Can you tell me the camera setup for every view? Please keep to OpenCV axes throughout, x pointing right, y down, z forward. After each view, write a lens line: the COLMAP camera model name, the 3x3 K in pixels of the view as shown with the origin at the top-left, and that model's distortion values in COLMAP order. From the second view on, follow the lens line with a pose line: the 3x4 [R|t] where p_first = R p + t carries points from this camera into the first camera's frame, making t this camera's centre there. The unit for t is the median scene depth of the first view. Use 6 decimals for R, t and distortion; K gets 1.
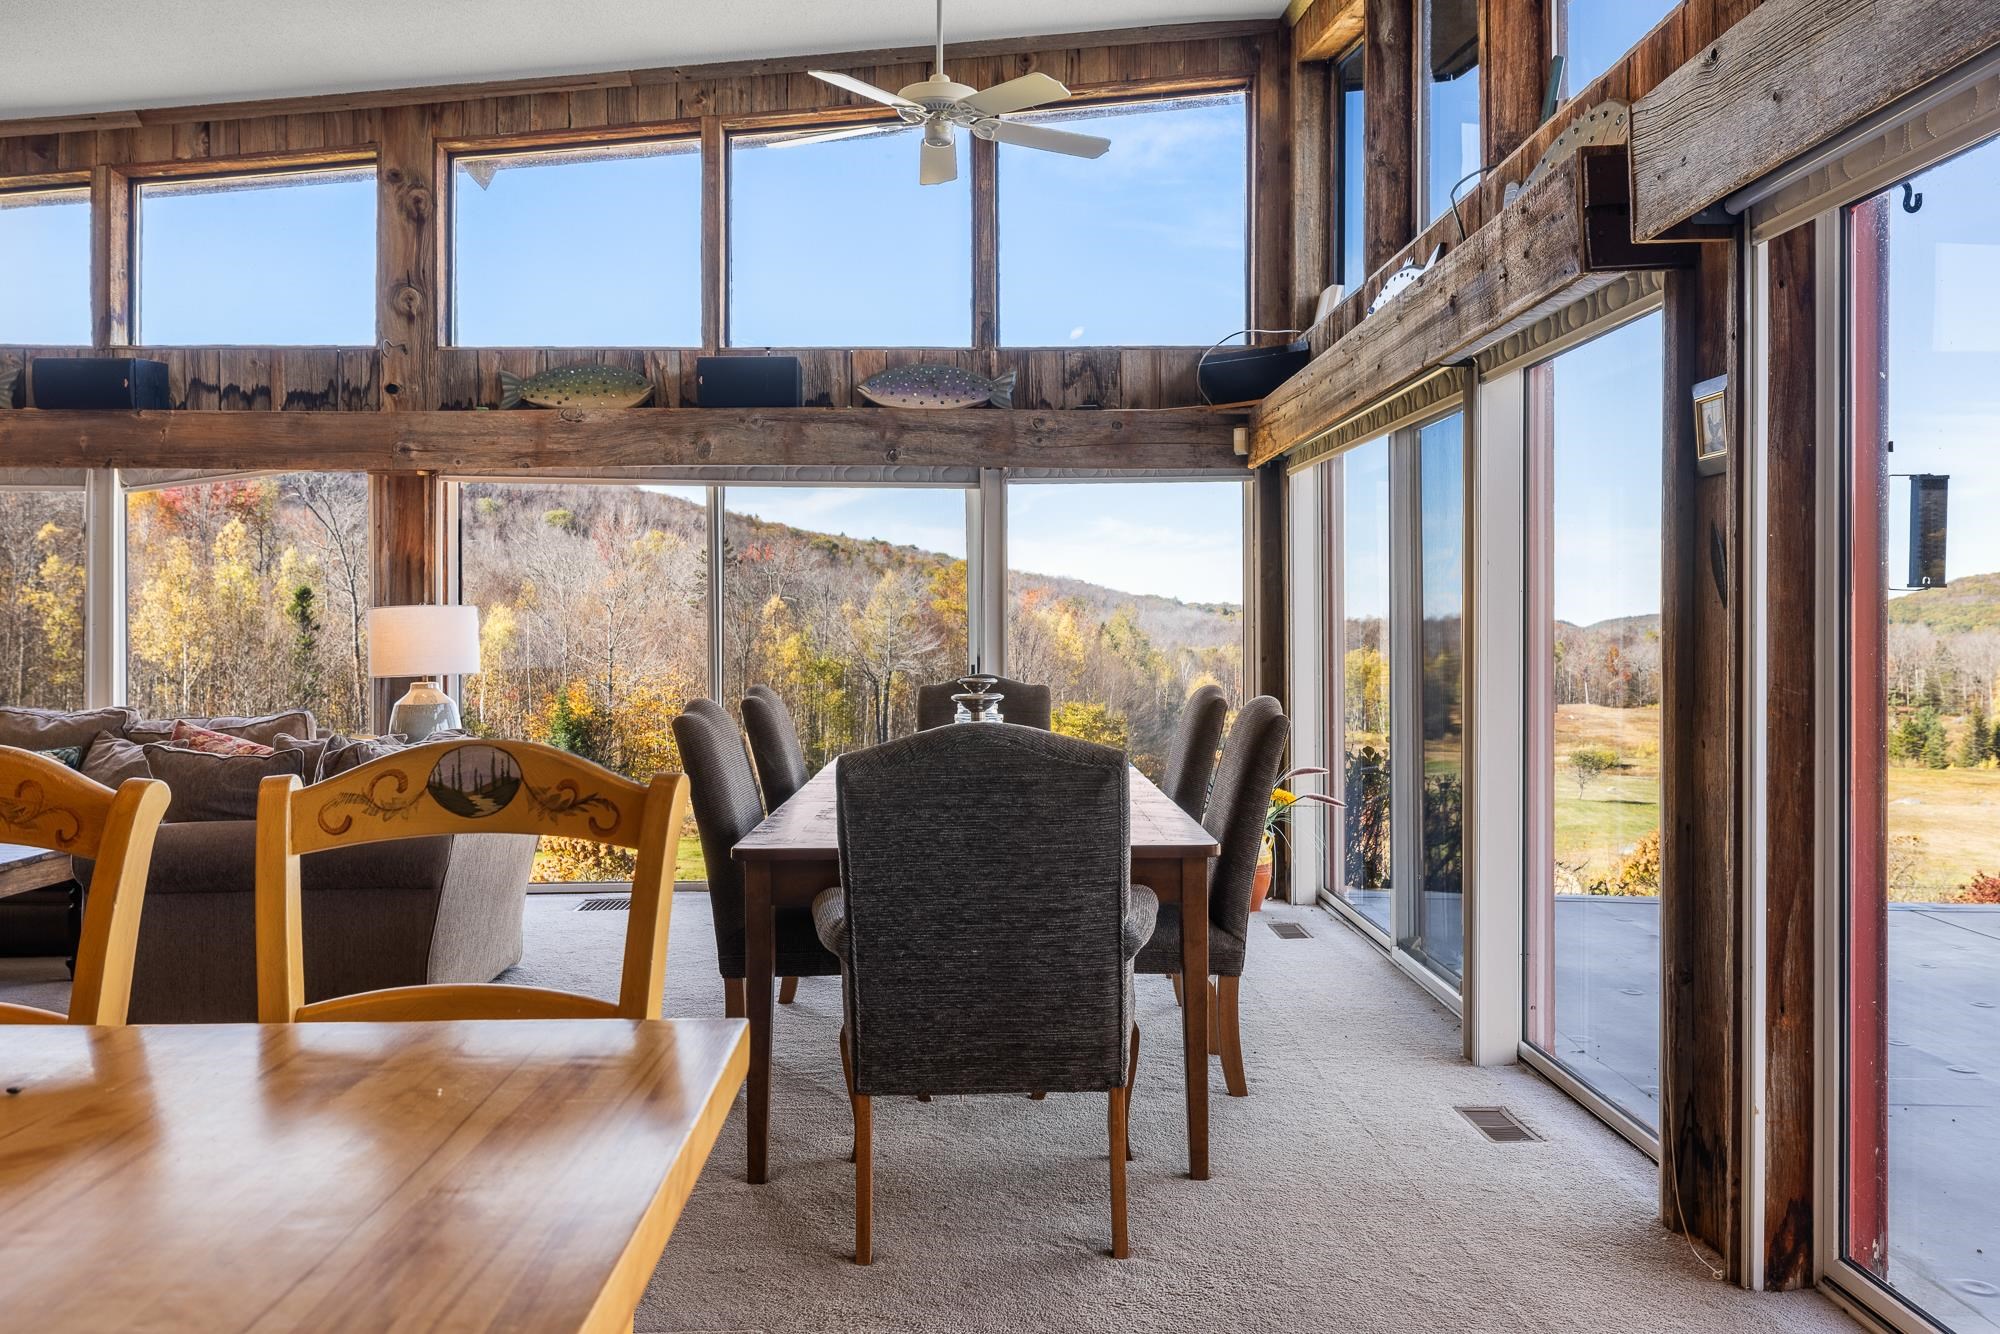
lens RADIAL K [[1562.9, 0, 1005.7], [0, 1562.9, 631.5], [0, 0, 1]] dist [0.002963, 0.002749]
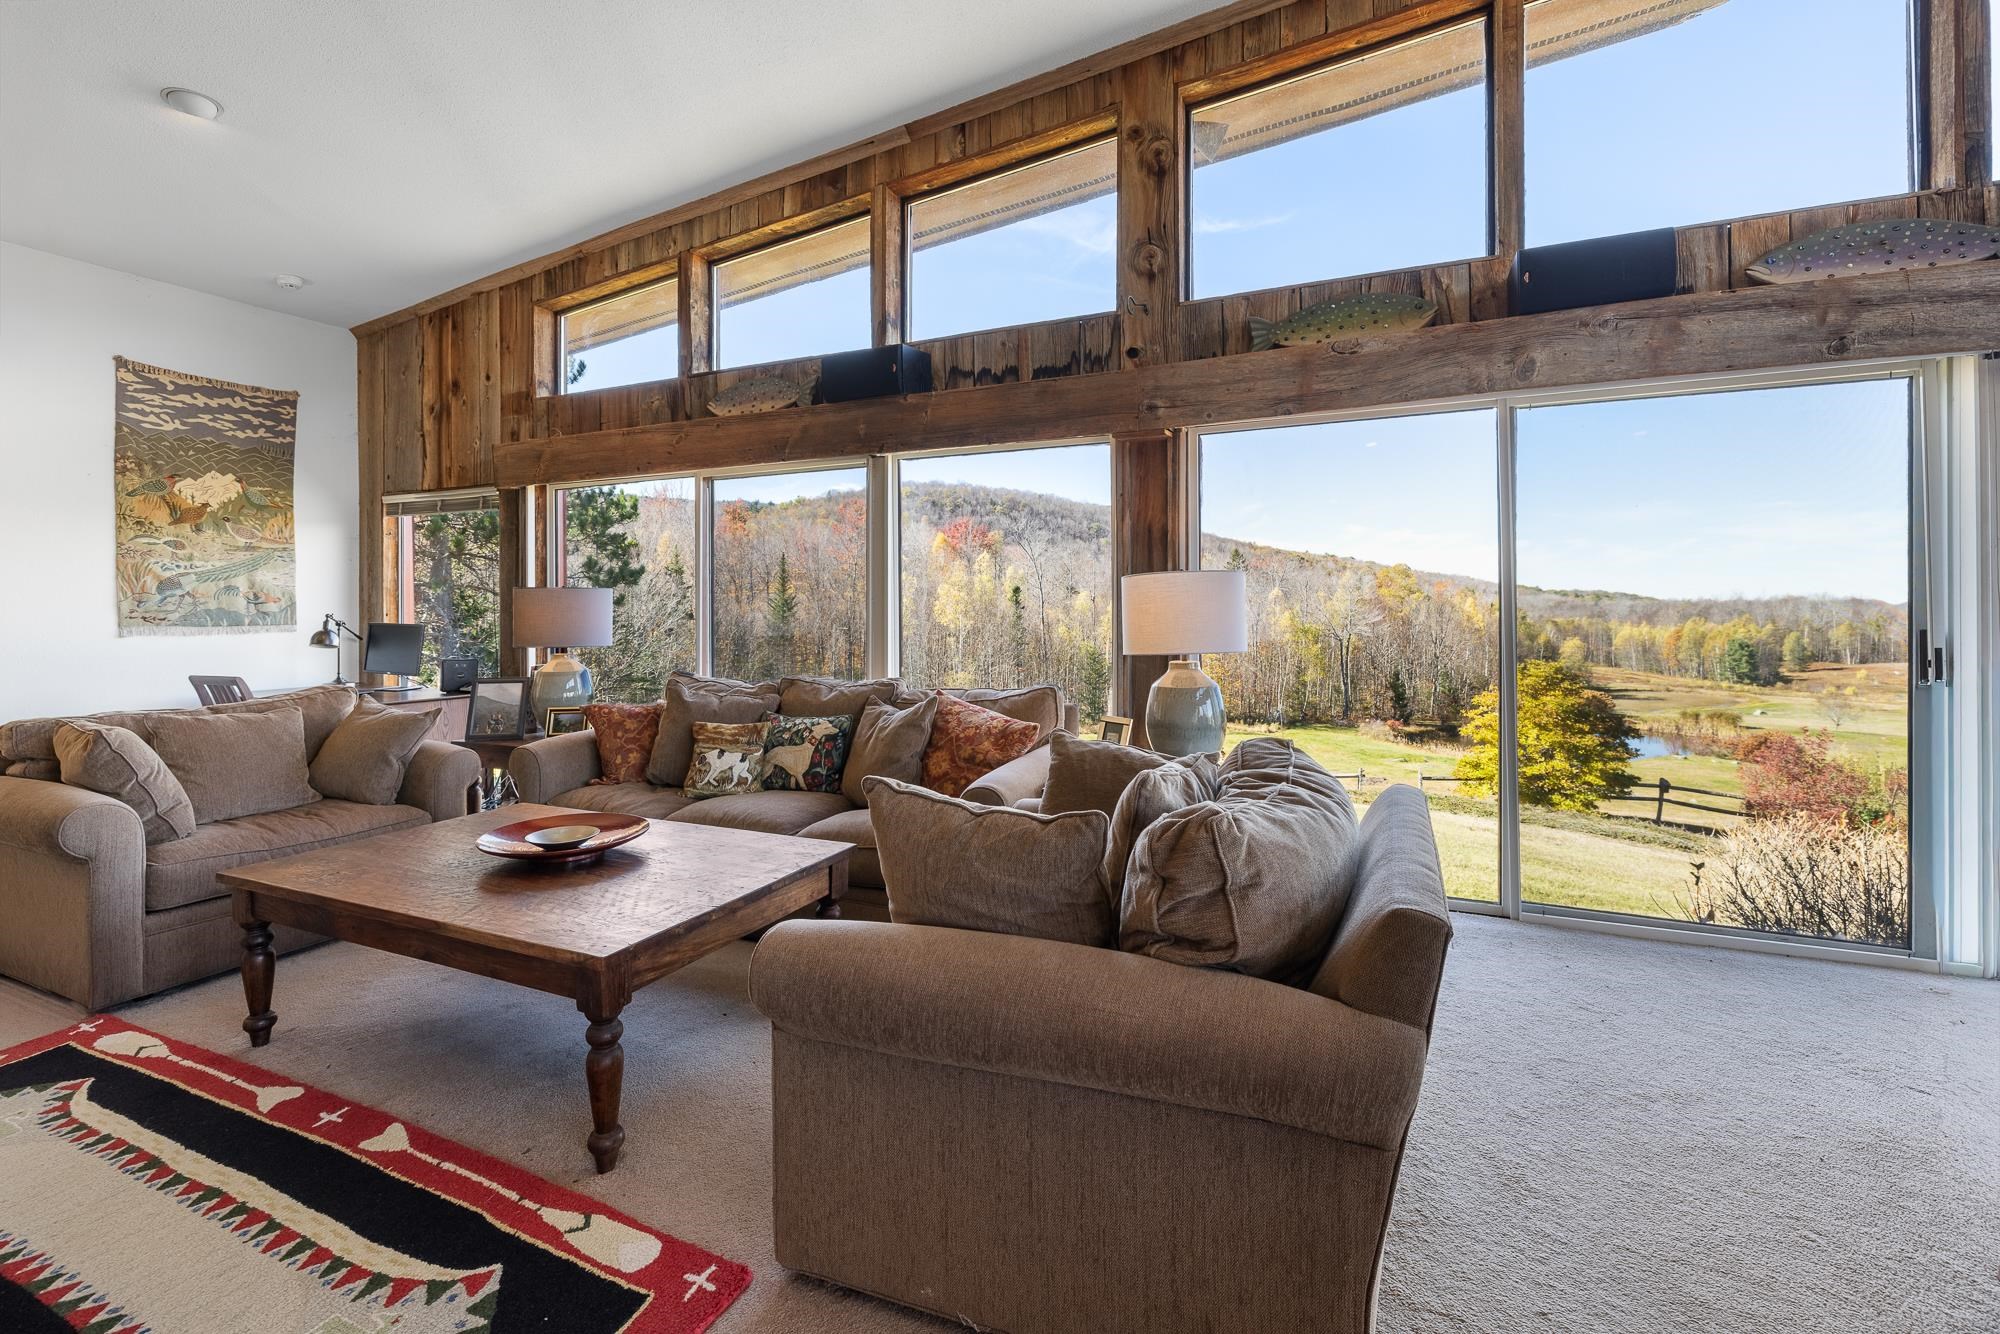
lens RADIAL K [[866.7, 0, 999.1], [0, 866.7, 601.5], [0, 0, 1]] dist [-0.003144, 0.000307]
pose [[0.904743, -0.006393, -0.425909, -0.240896], [0.002407, 0.999948, -0.009898, 0.003641], [0.425950, 0.007930, 0.904712, 0.482921]]
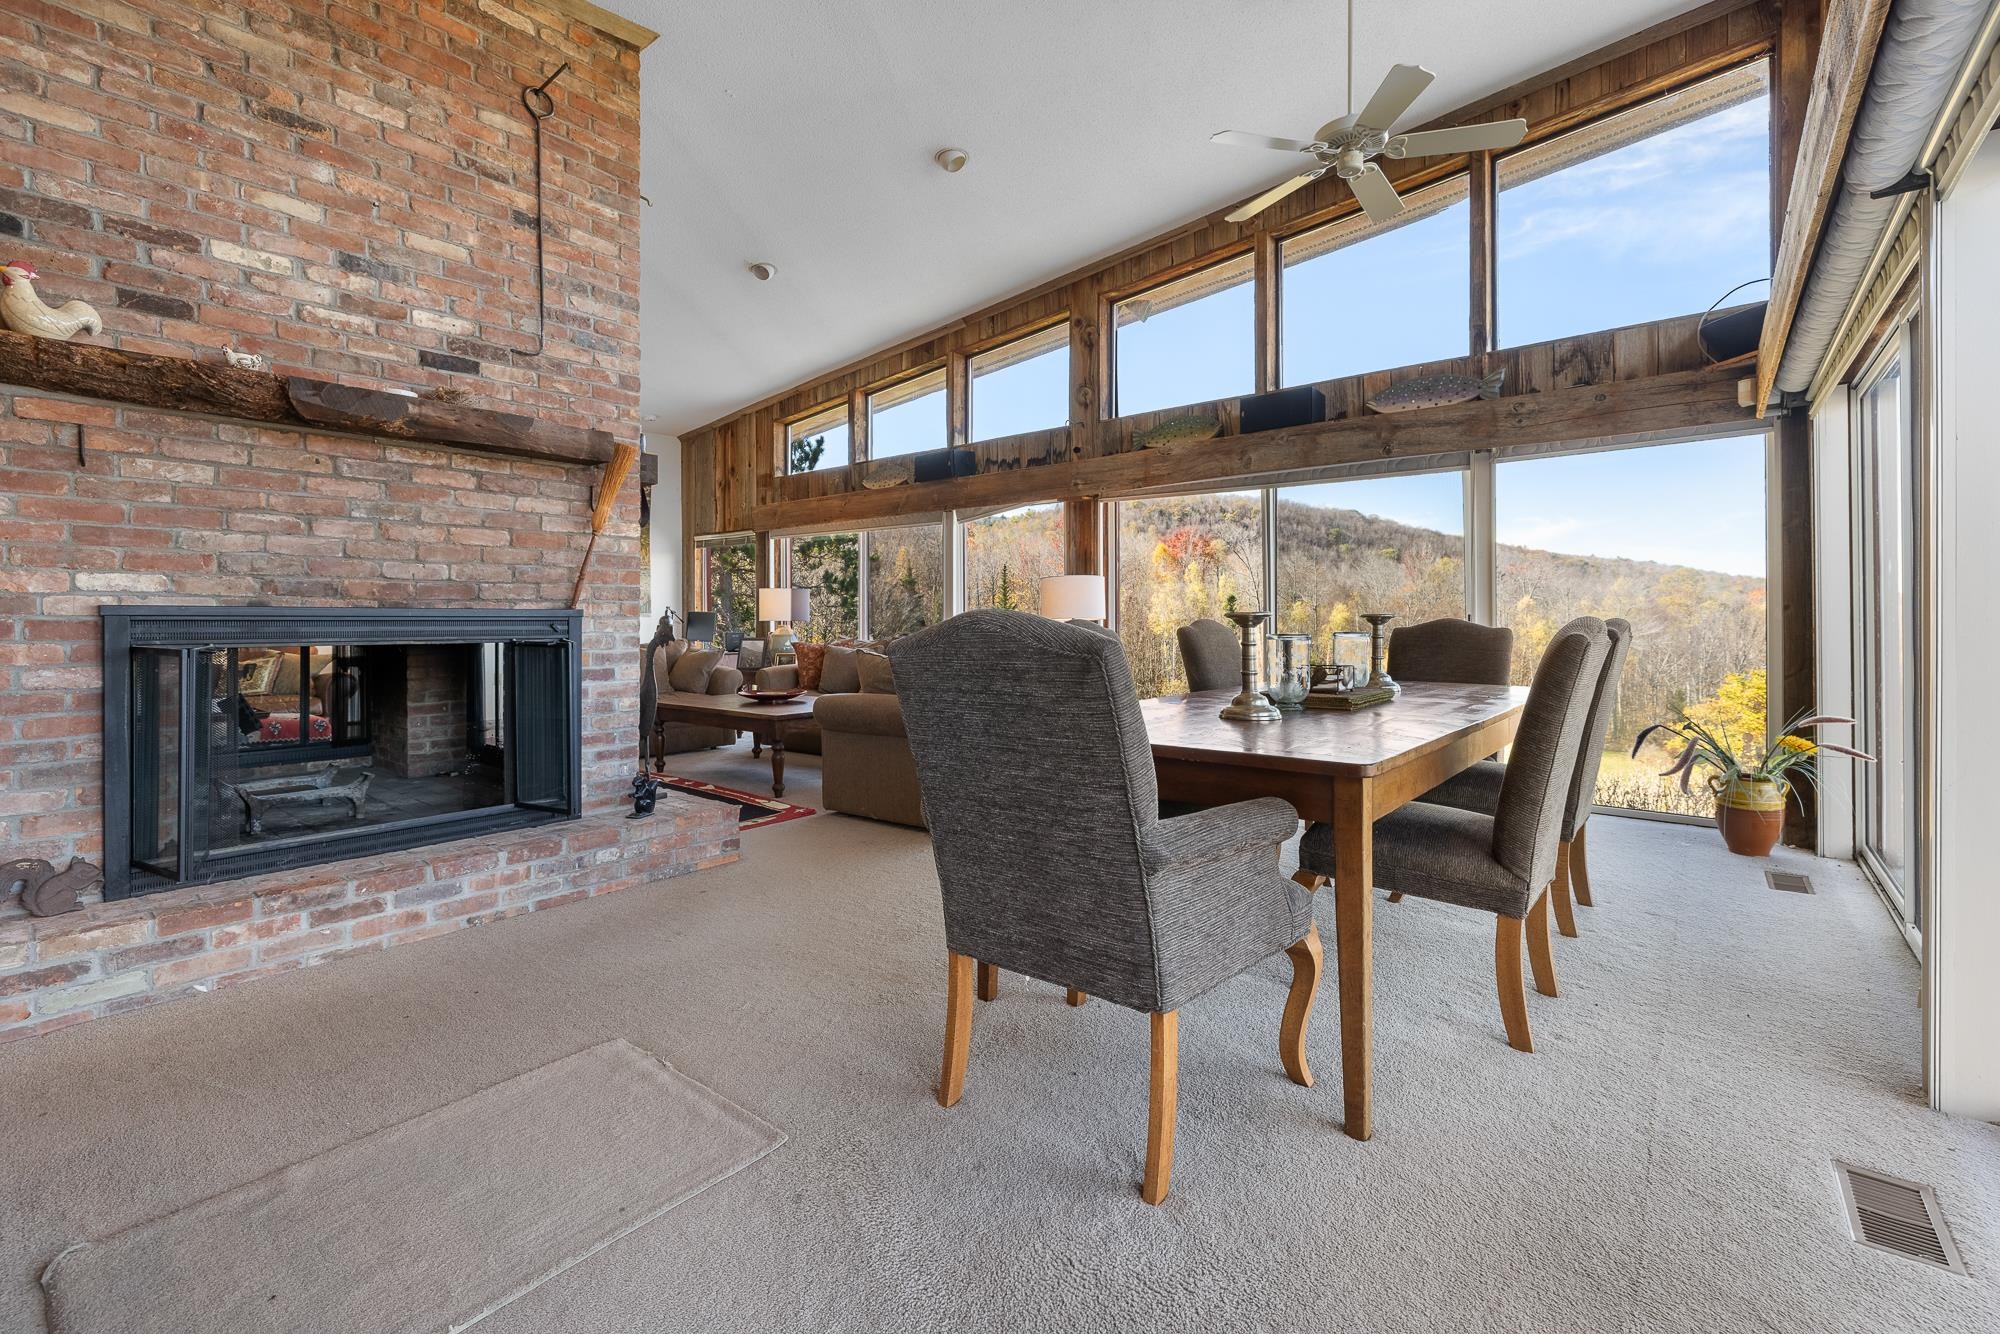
lens RADIAL K [[866.7, 0, 987.2], [0, 866.7, 619.1], [0, 0, 1]] dist [-0.003144, 0.000307]
pose [[0.752275, 0.000094, -0.658849, 0.145211], [-0.001797, 0.999997, -0.001909, 0.027360], [0.658846, 0.002620, 0.752273, 0.242373]]
